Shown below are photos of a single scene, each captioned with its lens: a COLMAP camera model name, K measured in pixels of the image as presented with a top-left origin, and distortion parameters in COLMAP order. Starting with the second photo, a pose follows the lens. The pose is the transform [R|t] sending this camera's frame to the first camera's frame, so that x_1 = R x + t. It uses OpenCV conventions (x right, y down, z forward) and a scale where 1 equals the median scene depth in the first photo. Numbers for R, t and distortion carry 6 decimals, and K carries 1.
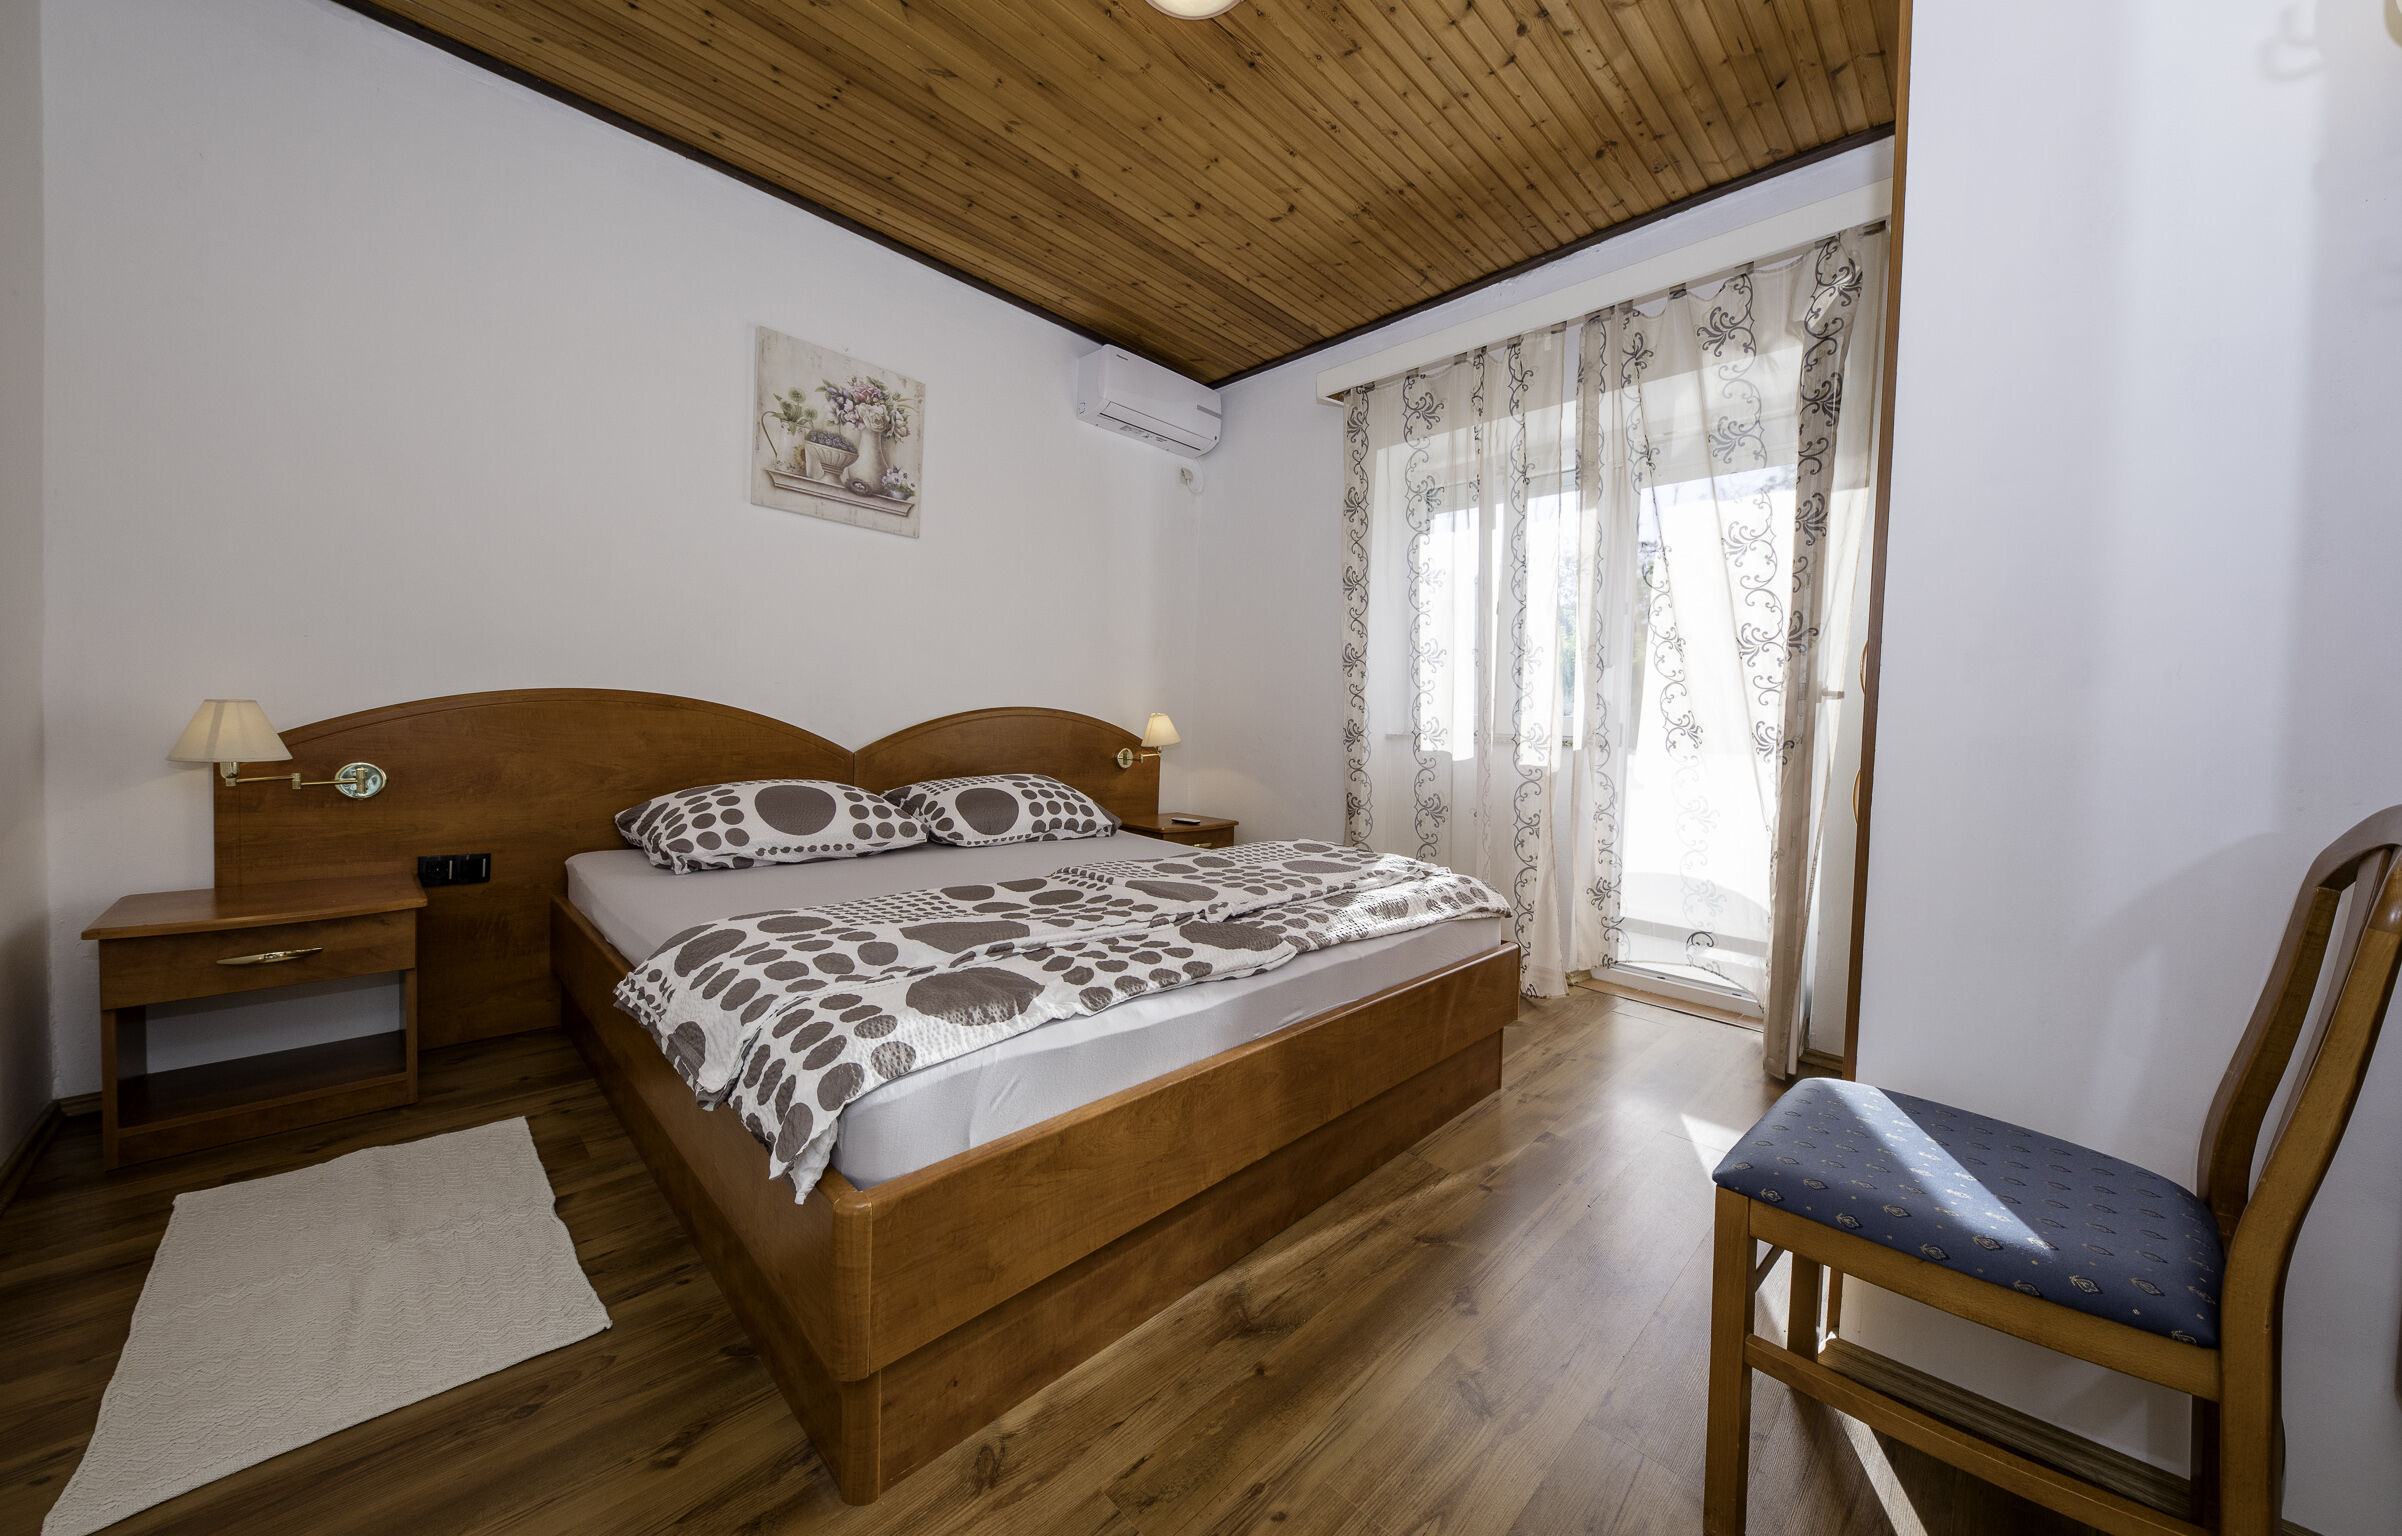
lens RADIAL K [[824.0, 0, 1196.6], [0, 824.0, 742.3], [0, 0, 1]] dist [0.008705, -0.004850]
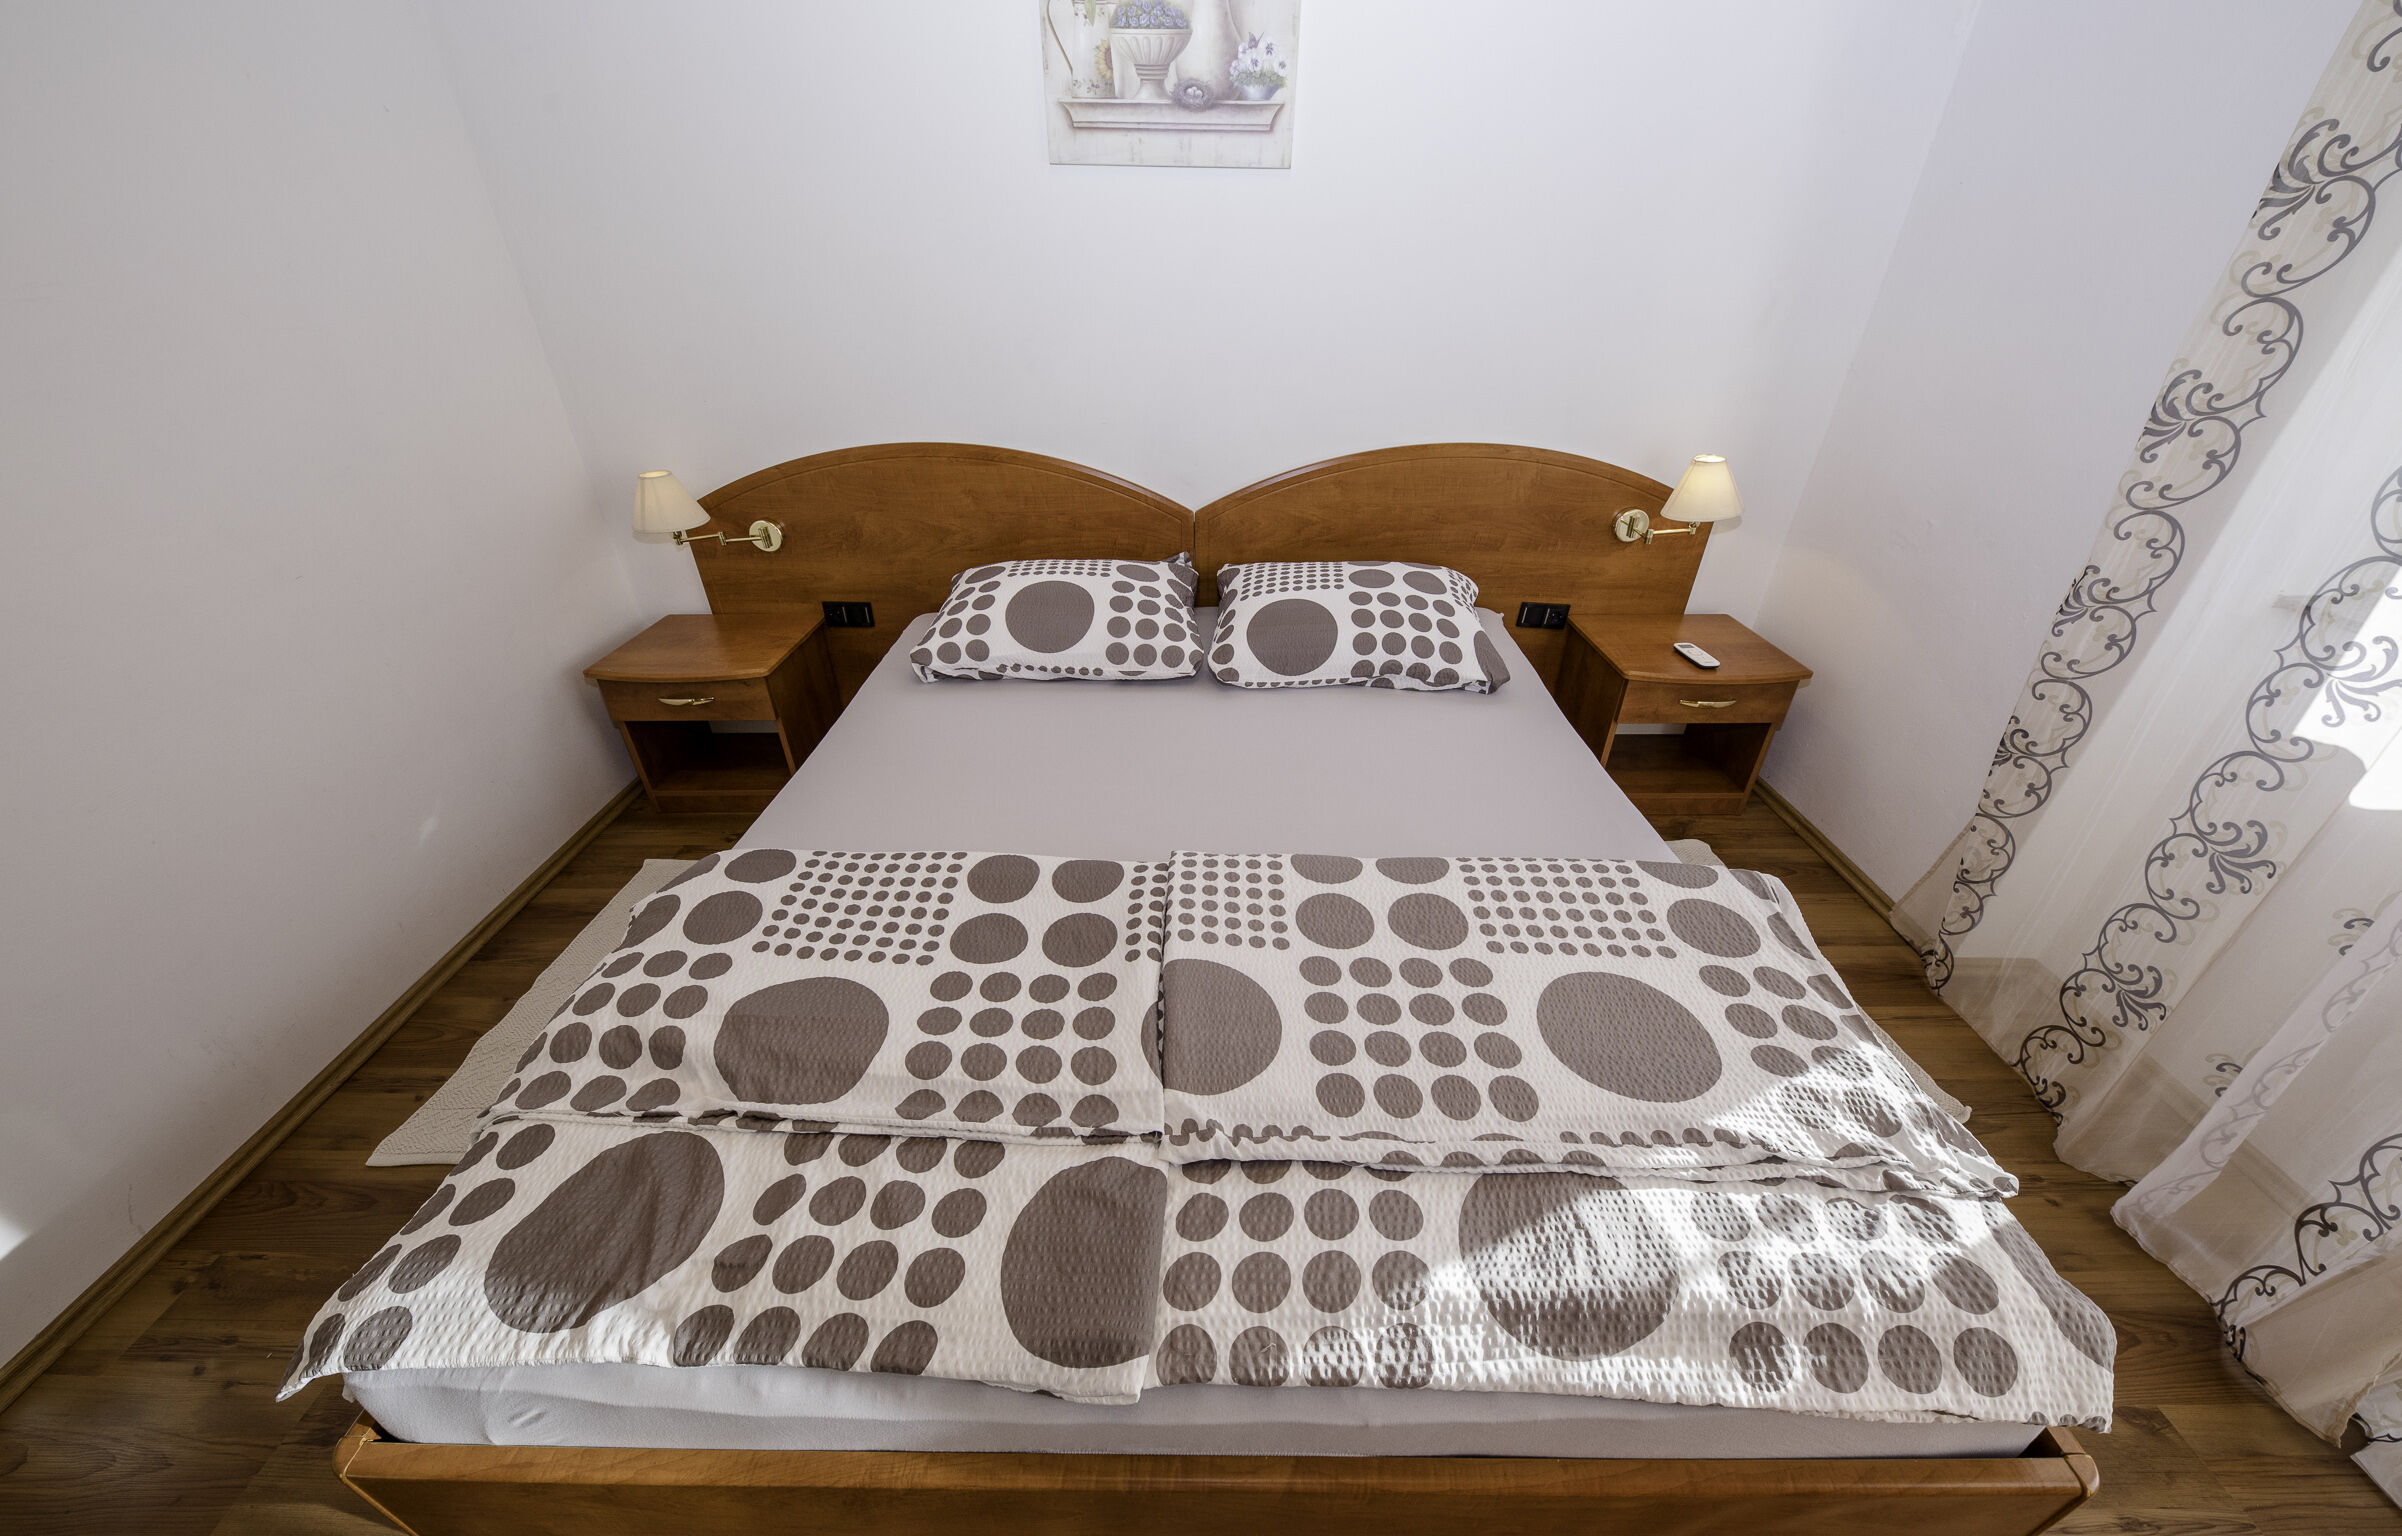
lens RADIAL K [[824.0, 0, 1196.6], [0, 824.0, 742.3], [0, 0, 1]] dist [0.008705, -0.004850]
pose [[0.694289, 0.336234, -0.636325, 0.178817], [0.009362, 0.879864, 0.475134, -0.179609], [0.719635, -0.335837, 0.607732, 0.463065]]
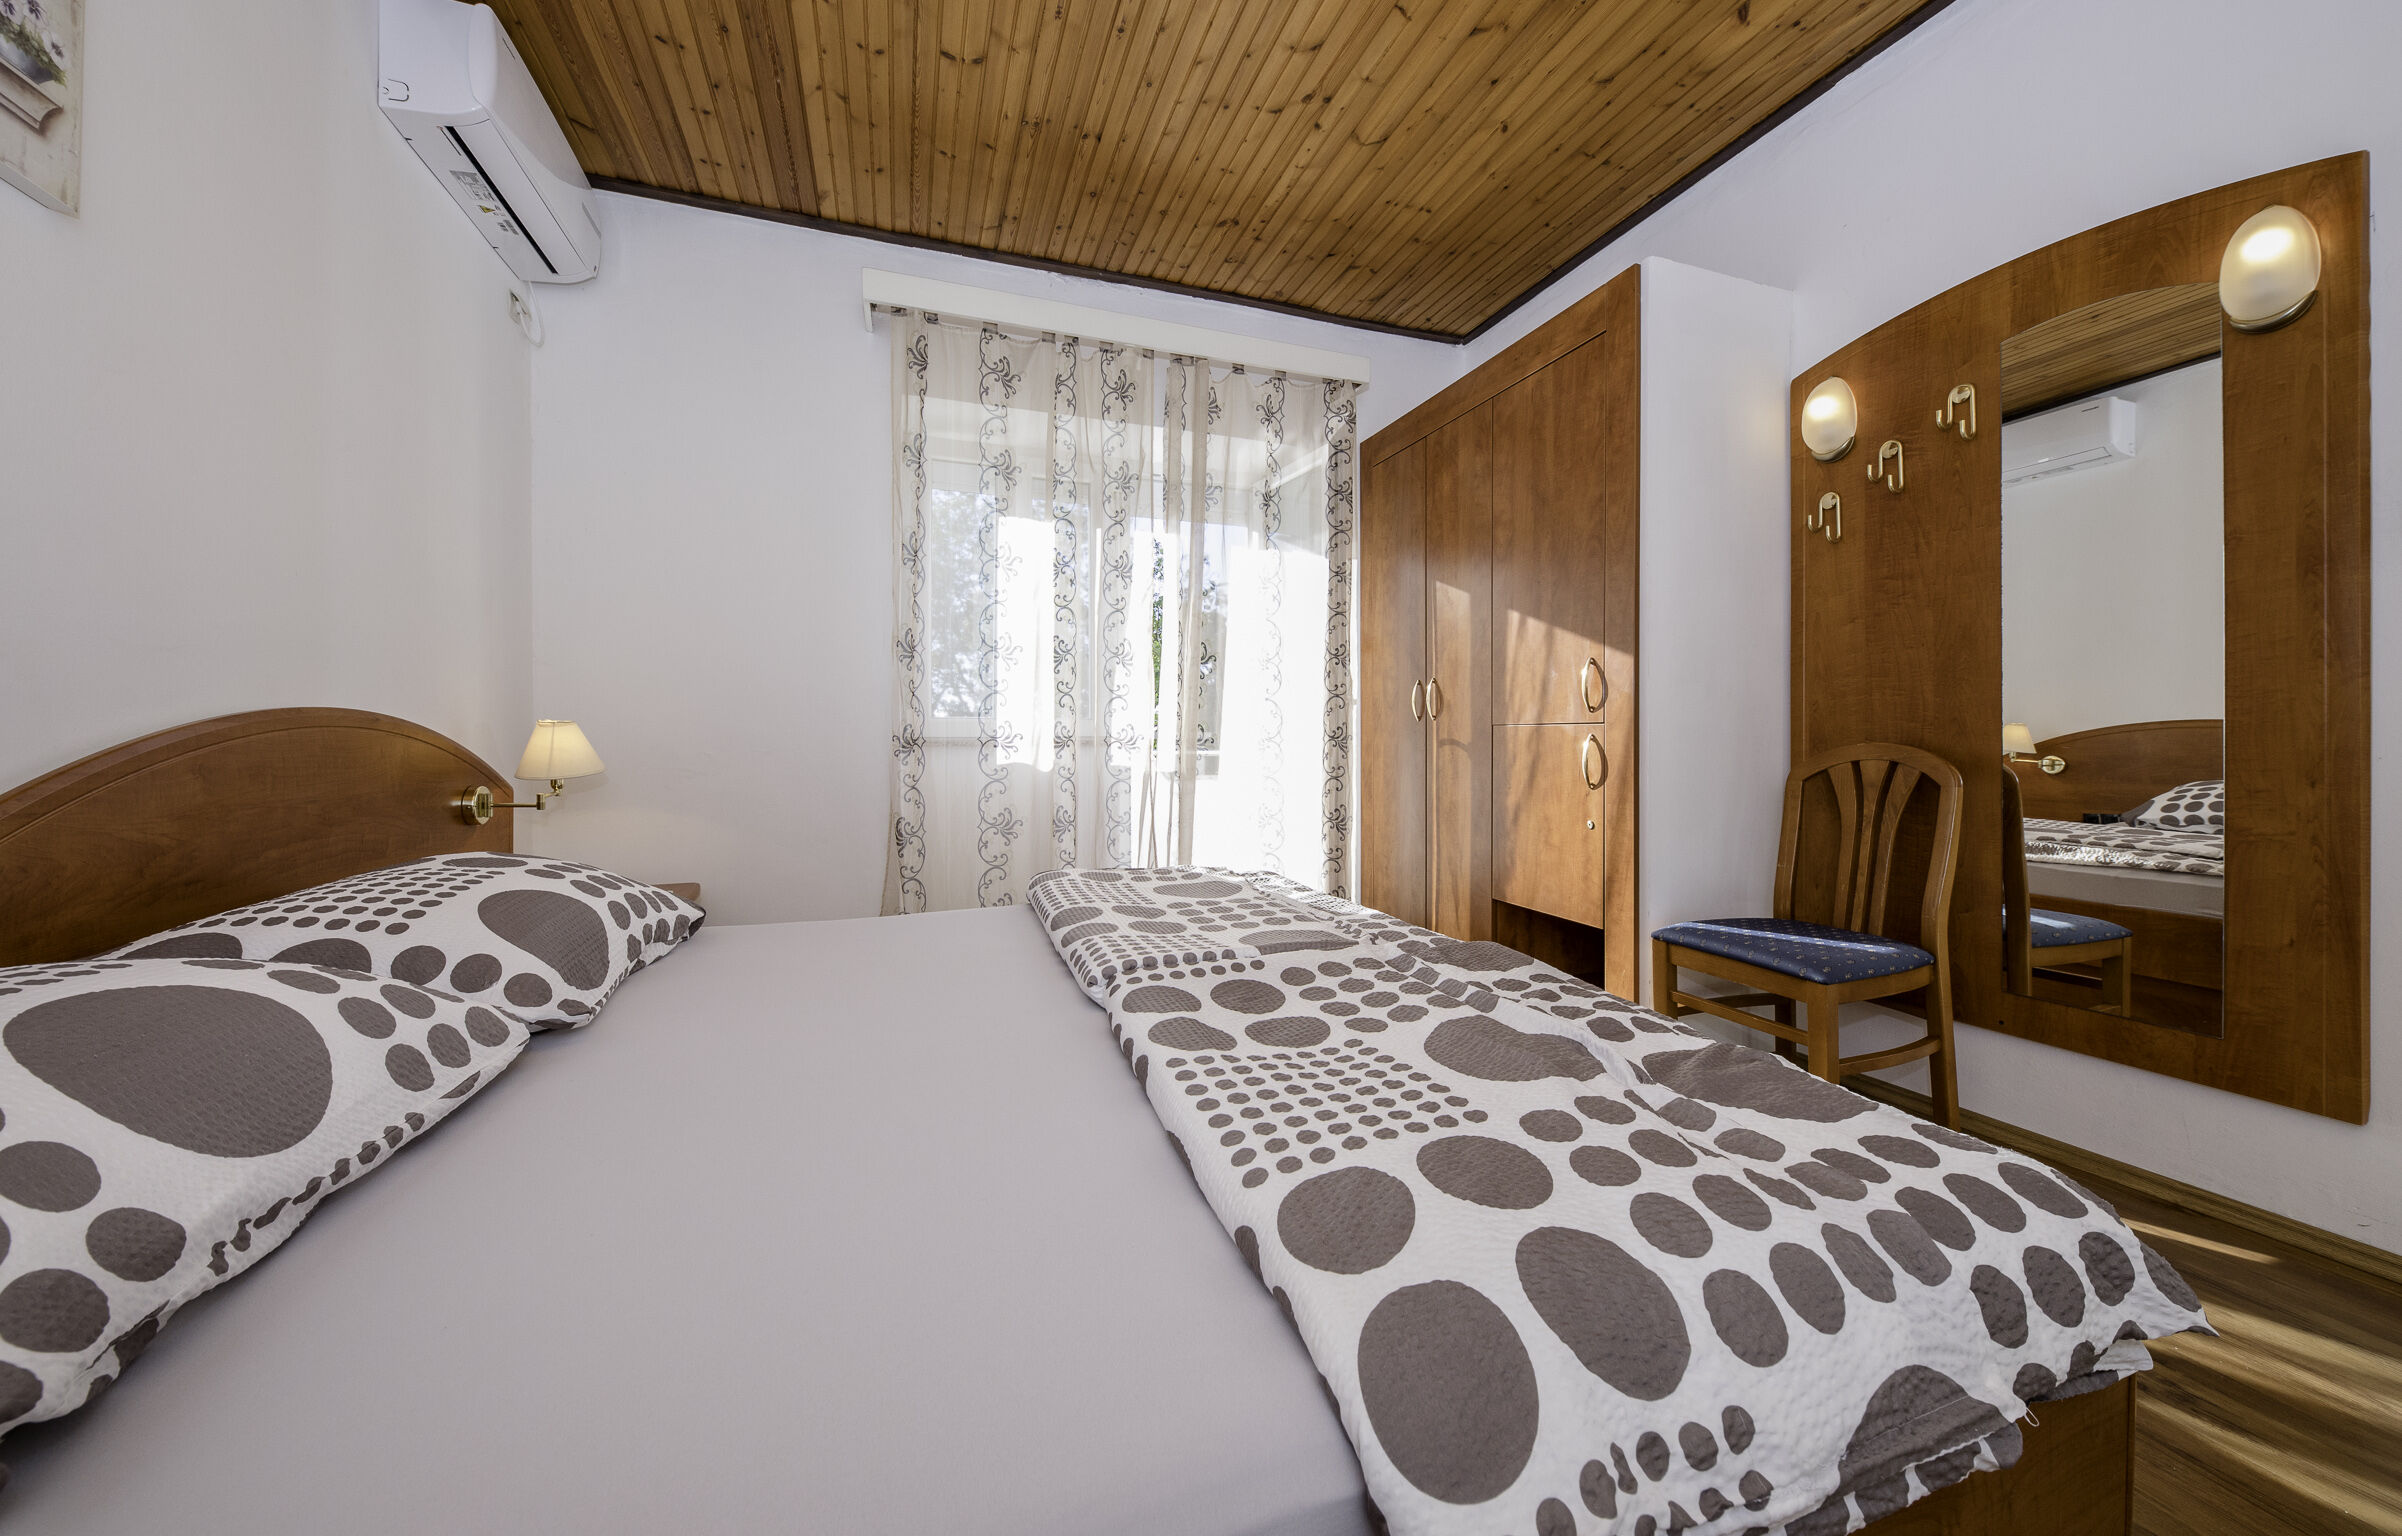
lens RADIAL K [[824.0, 0, 1196.6], [0, 824.0, 742.3], [0, 0, 1]] dist [0.008705, -0.004850]
pose [[0.426594, -0.033664, 0.903817, -0.501502], [0.035948, 0.999149, 0.020248, -0.019398], [-0.903729, 0.023853, 0.427441, 0.488401]]
